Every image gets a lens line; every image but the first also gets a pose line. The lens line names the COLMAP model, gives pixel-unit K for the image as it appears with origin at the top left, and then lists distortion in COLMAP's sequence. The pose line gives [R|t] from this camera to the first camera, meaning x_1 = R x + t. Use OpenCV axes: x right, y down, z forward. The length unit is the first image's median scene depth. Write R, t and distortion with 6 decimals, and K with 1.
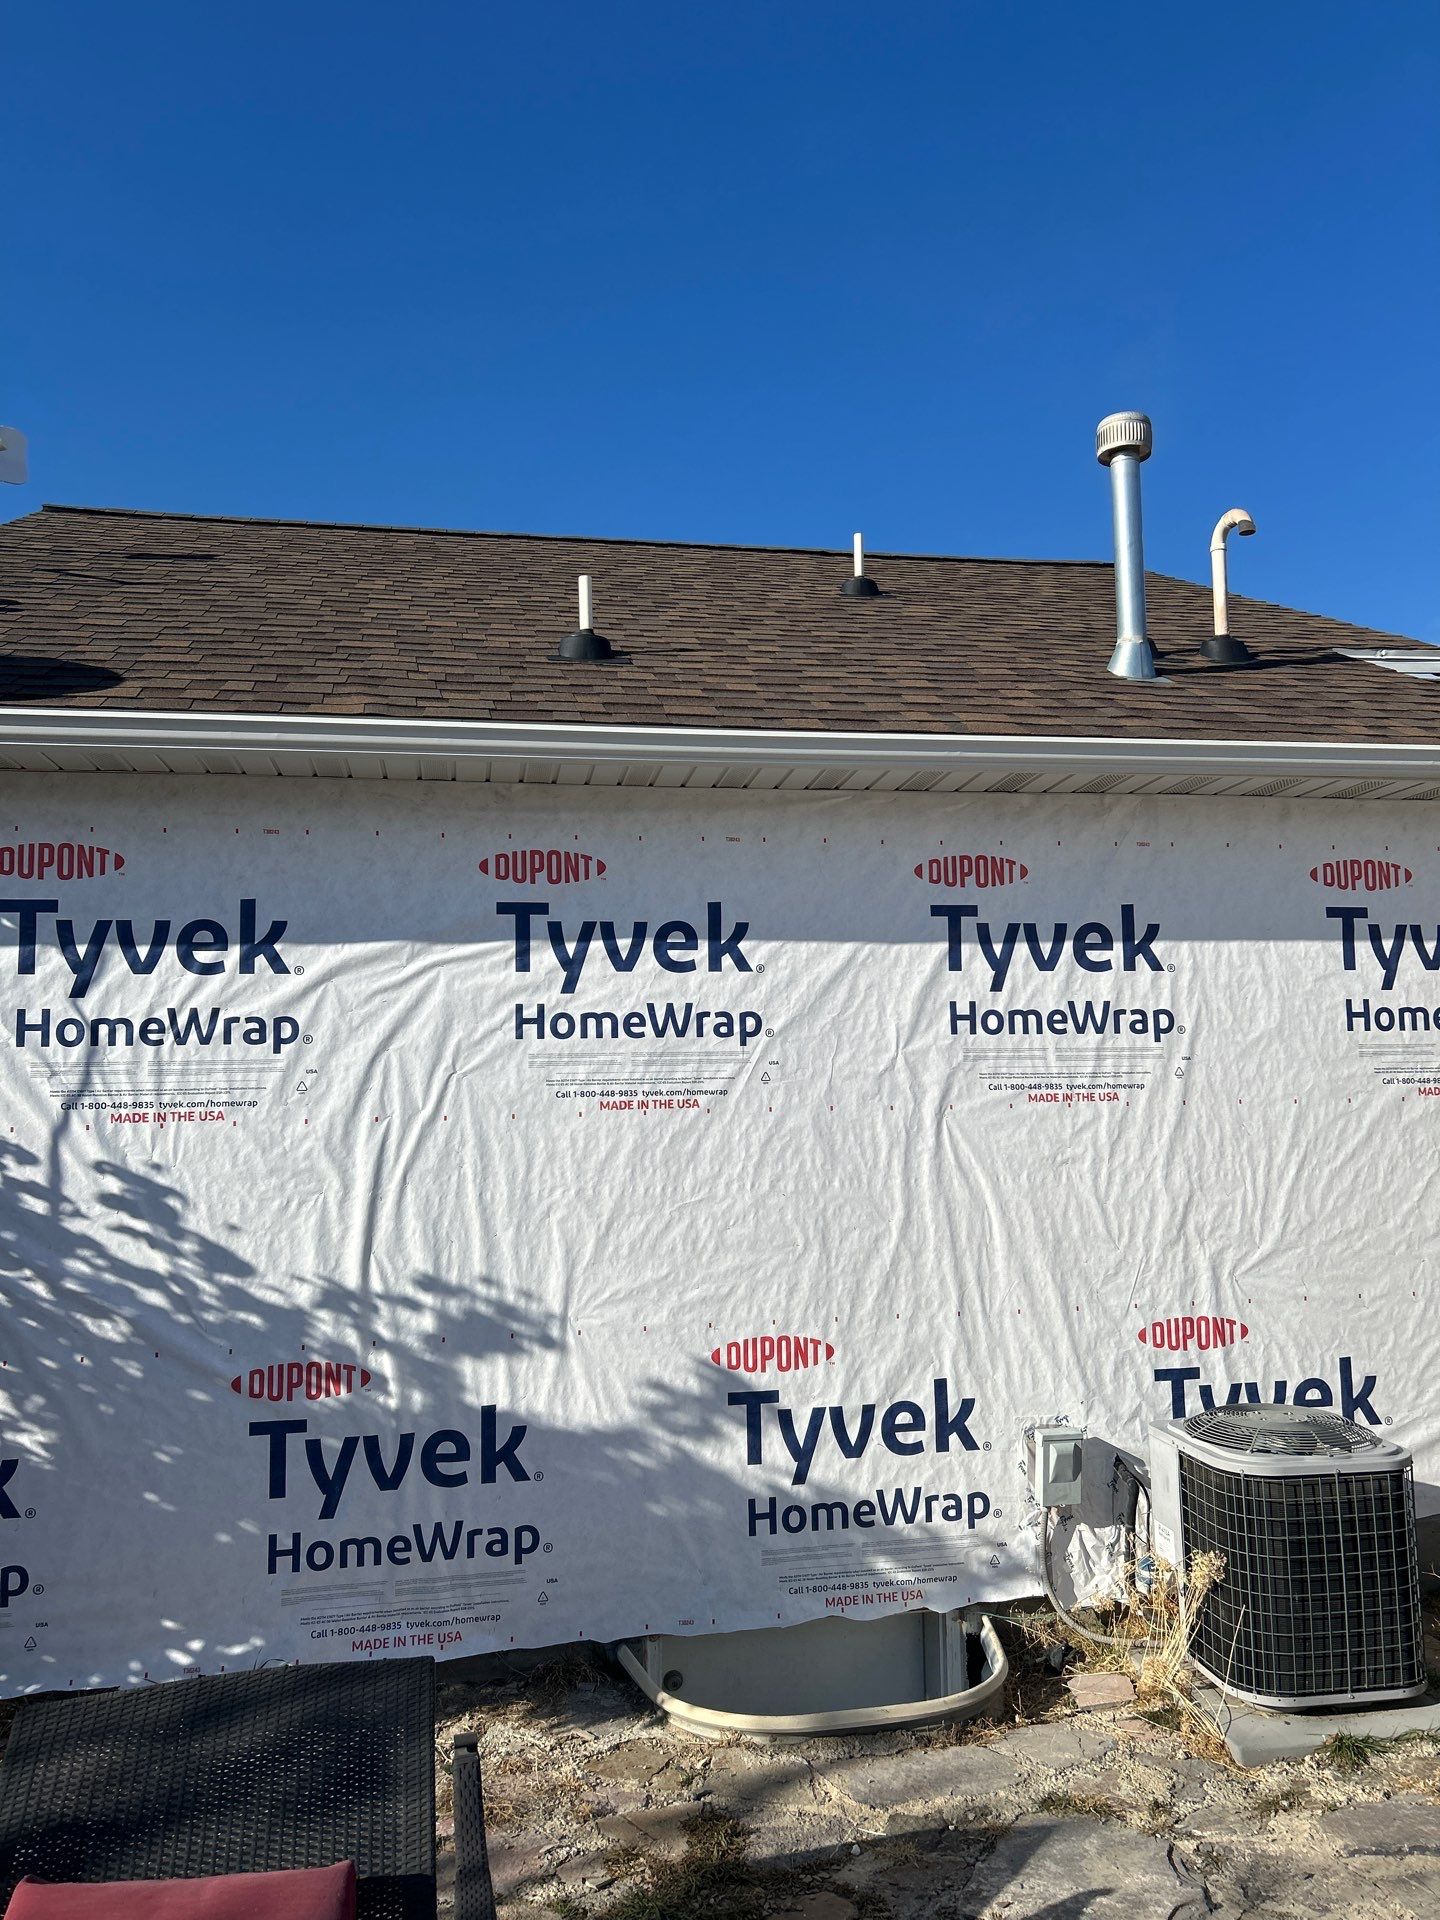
lens RADIAL K [[1417.6, 0, 731.7], [0, 1417.6, 957.6], [0, 0, 1]] dist [0.016688, 0.004717]
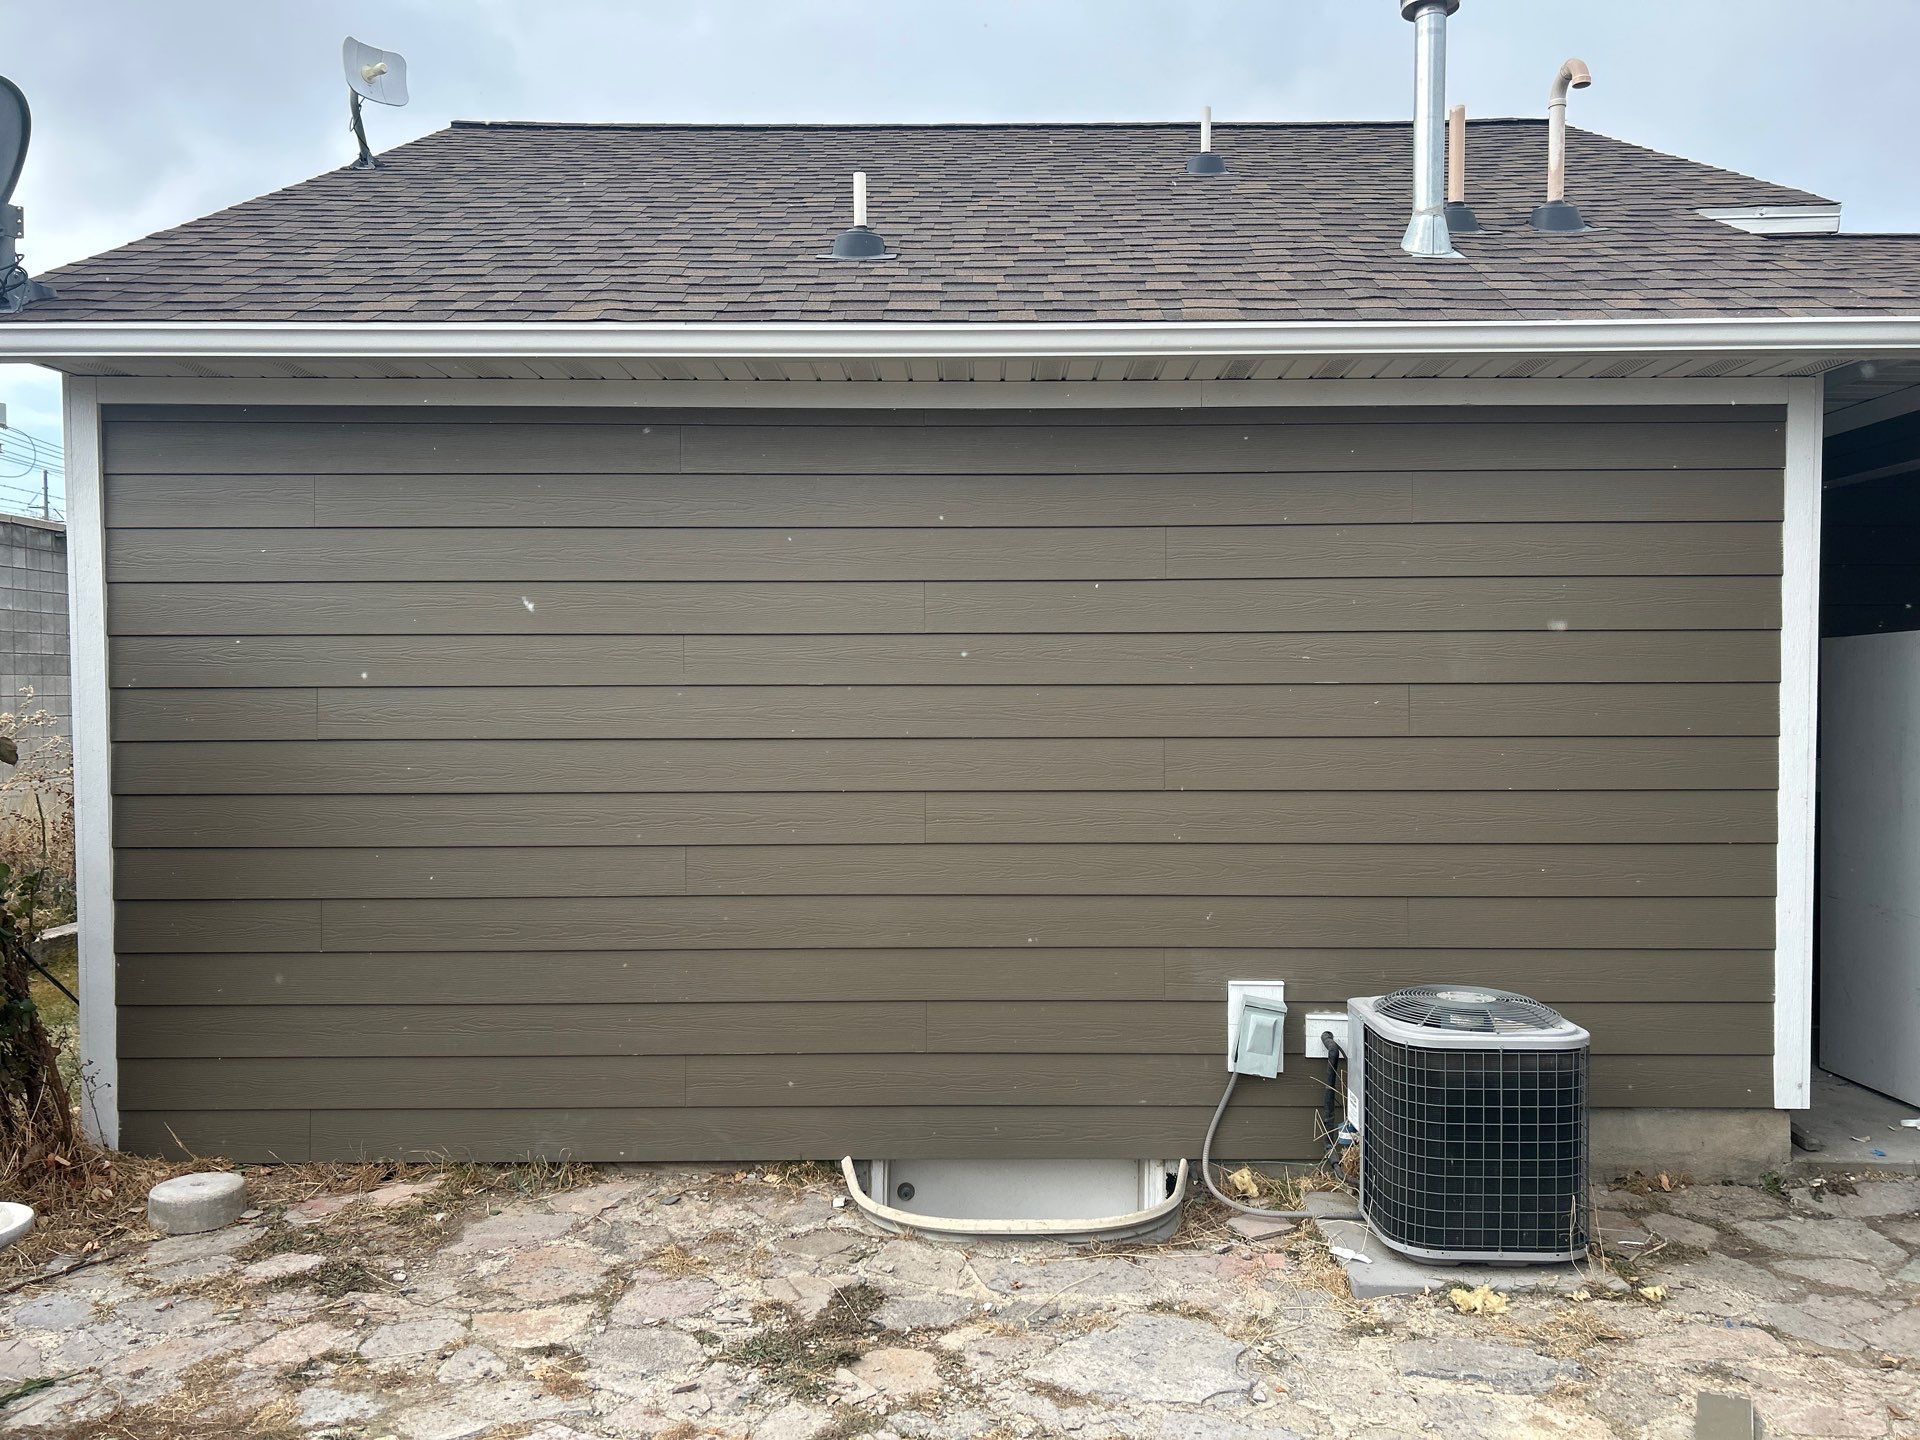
lens RADIAL K [[1417.6, 0, 953.9], [0, 1417.6, 715.4], [0, 0, 1]] dist [0.016688, 0.004717]
pose [[0.980856, 0.024729, -0.193158, 0.199463], [-0.002278, 0.993293, 0.115598, 0.003941], [0.194721, -0.112945, 0.974334, -0.043851]]
